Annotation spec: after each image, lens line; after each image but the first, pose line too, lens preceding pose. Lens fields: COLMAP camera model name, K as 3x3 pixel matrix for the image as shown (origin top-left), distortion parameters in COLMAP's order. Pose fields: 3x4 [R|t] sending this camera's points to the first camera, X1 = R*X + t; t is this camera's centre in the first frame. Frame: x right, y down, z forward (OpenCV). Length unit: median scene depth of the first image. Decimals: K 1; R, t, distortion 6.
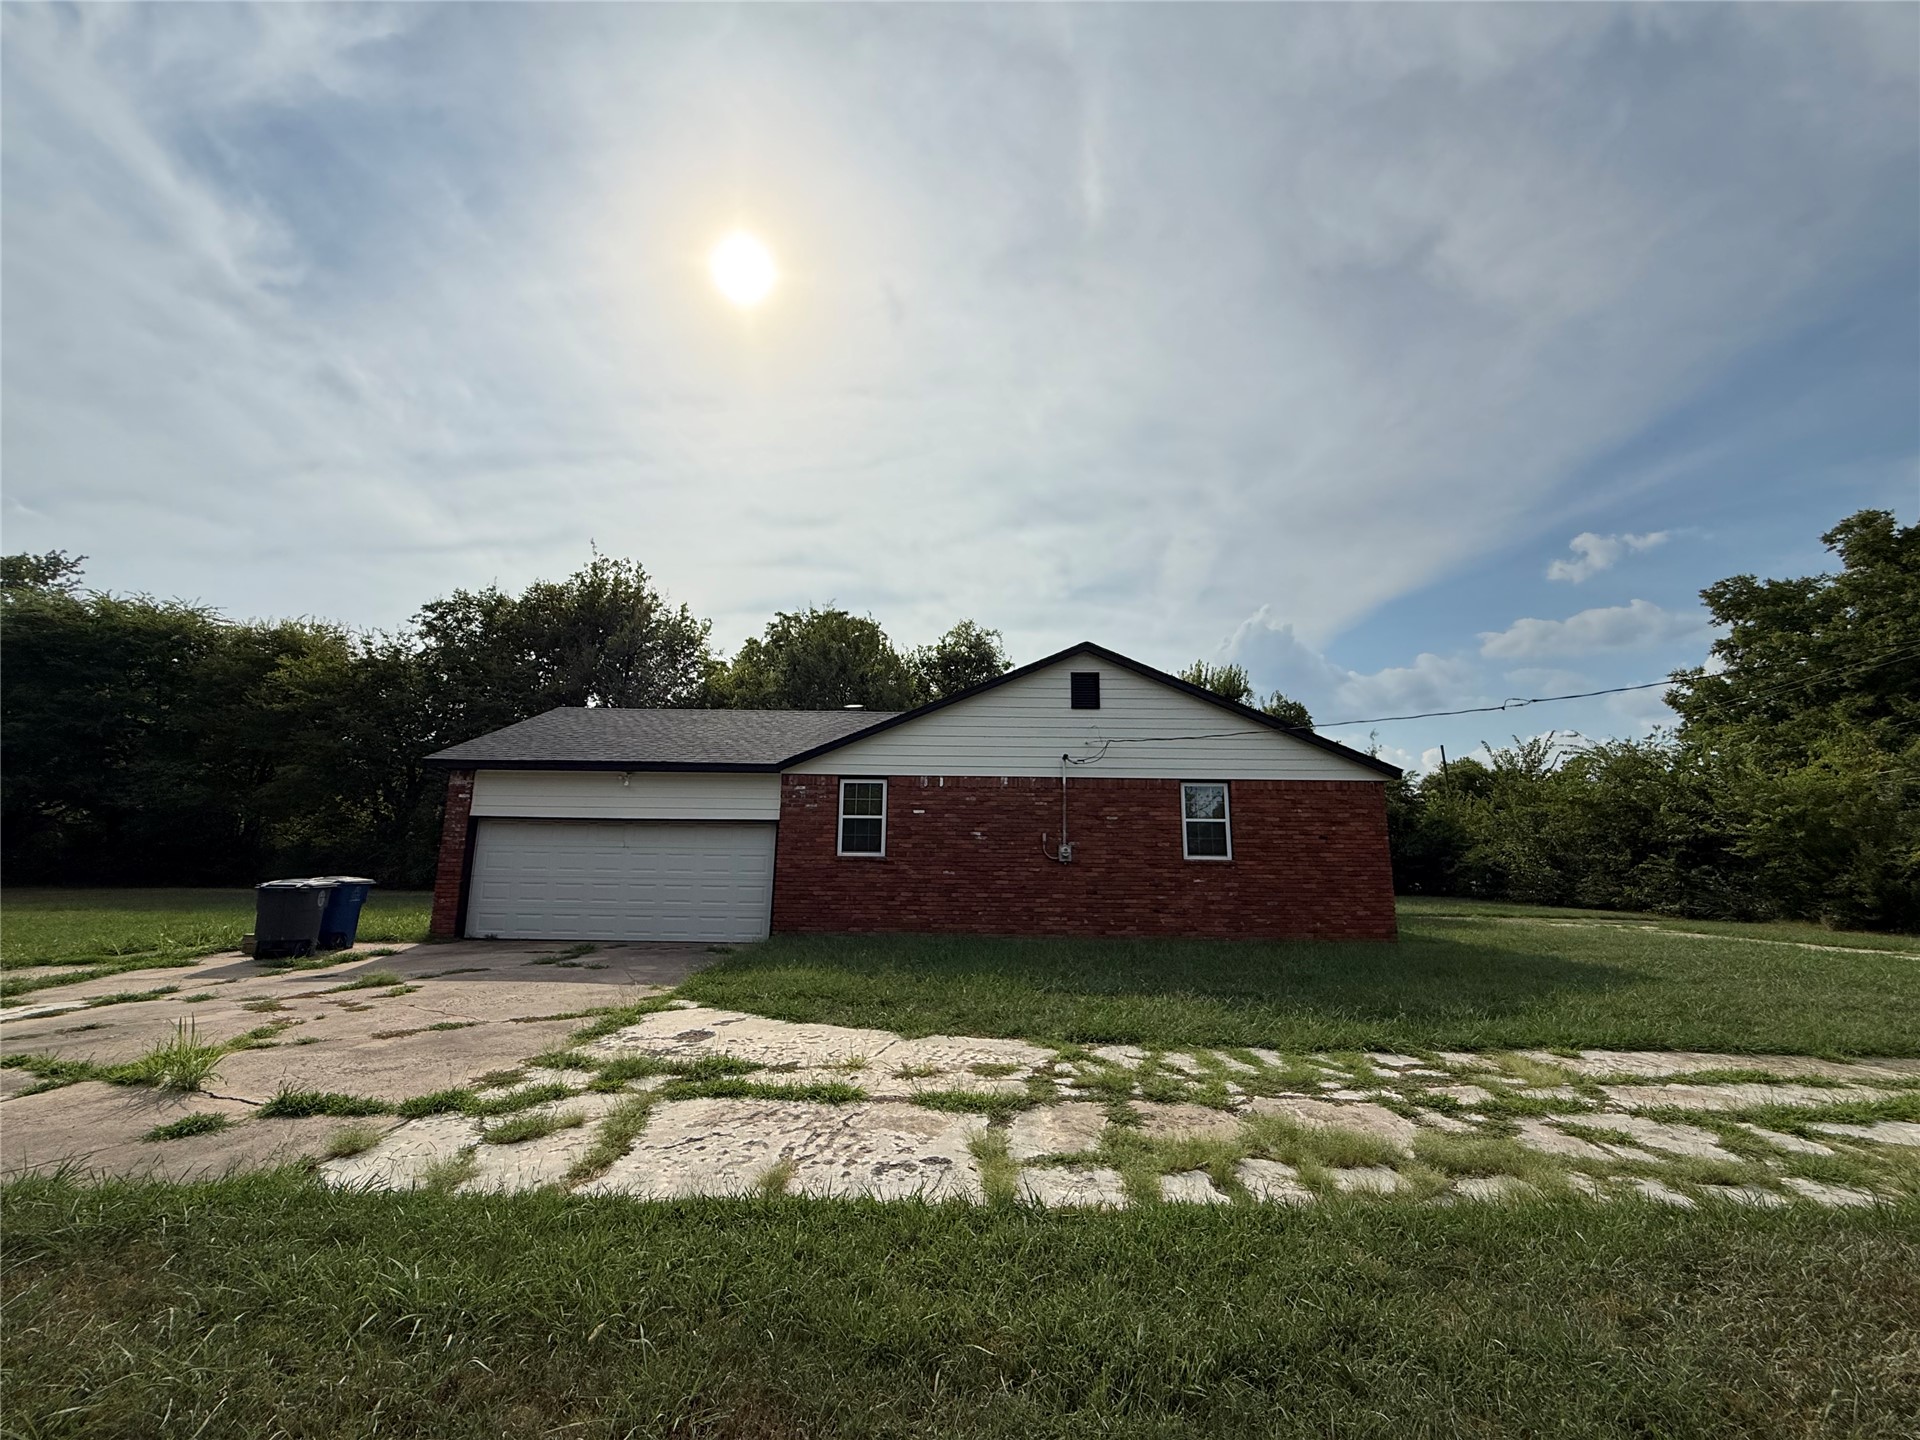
lens RADIAL K [[765.2, 0, 955.6], [0, 765.2, 717.3], [0, 0, 1]] dist [-0.000098, 0.000038]
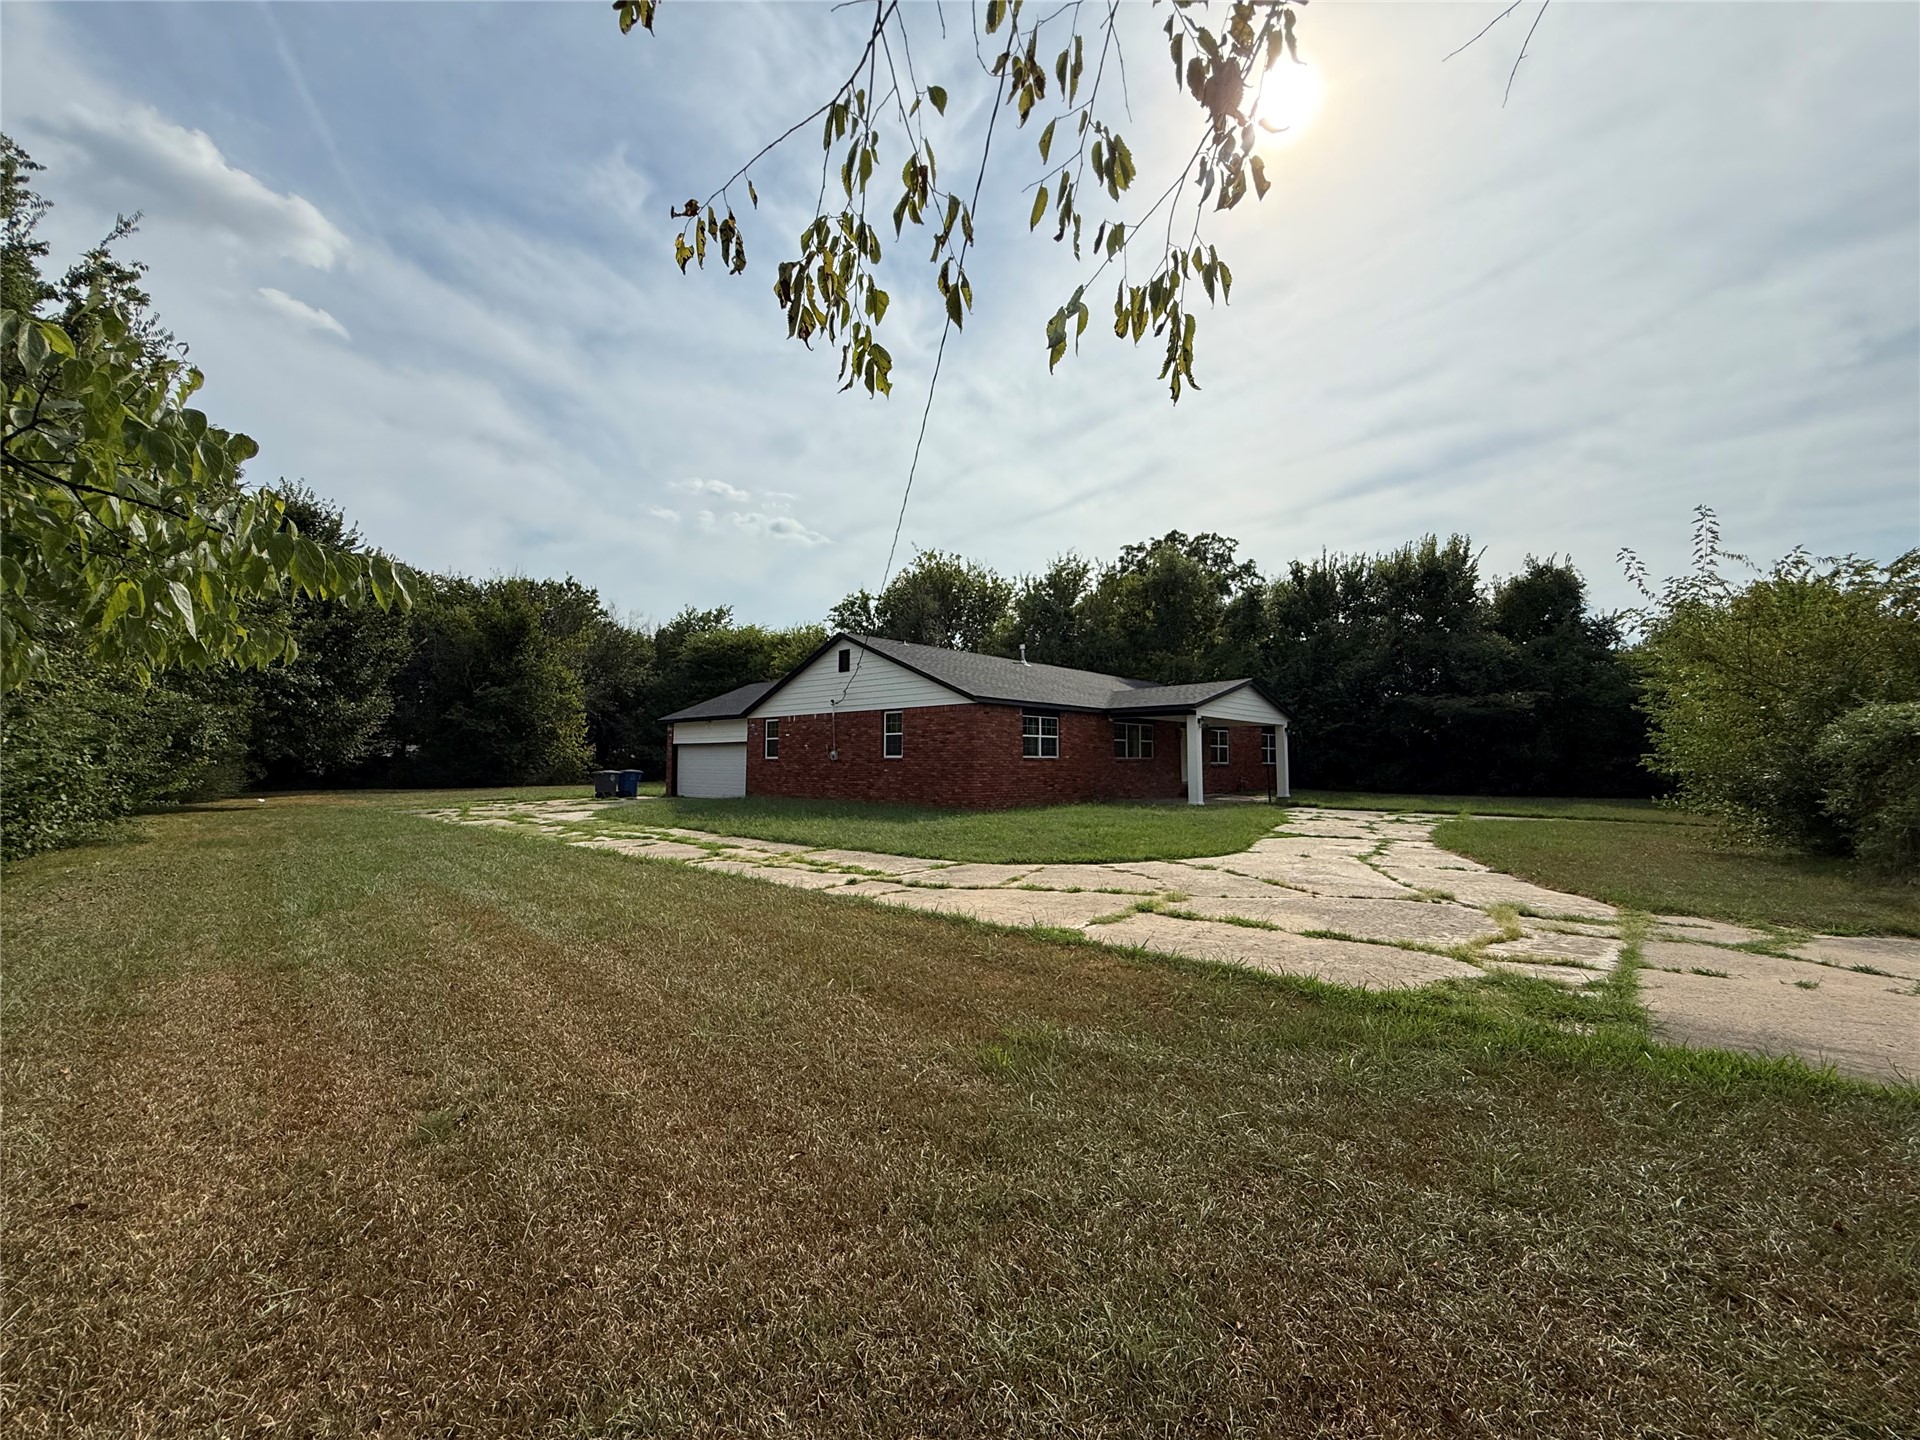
lens RADIAL K [[765.2, 0, 955.6], [0, 765.2, 717.3], [0, 0, 1]] dist [-0.000098, 0.000038]
pose [[0.739681, -0.052128, -0.670936, 1.520622], [0.132686, 0.988721, 0.069463, 0.004331], [0.659747, -0.140404, 0.738255, -0.110311]]
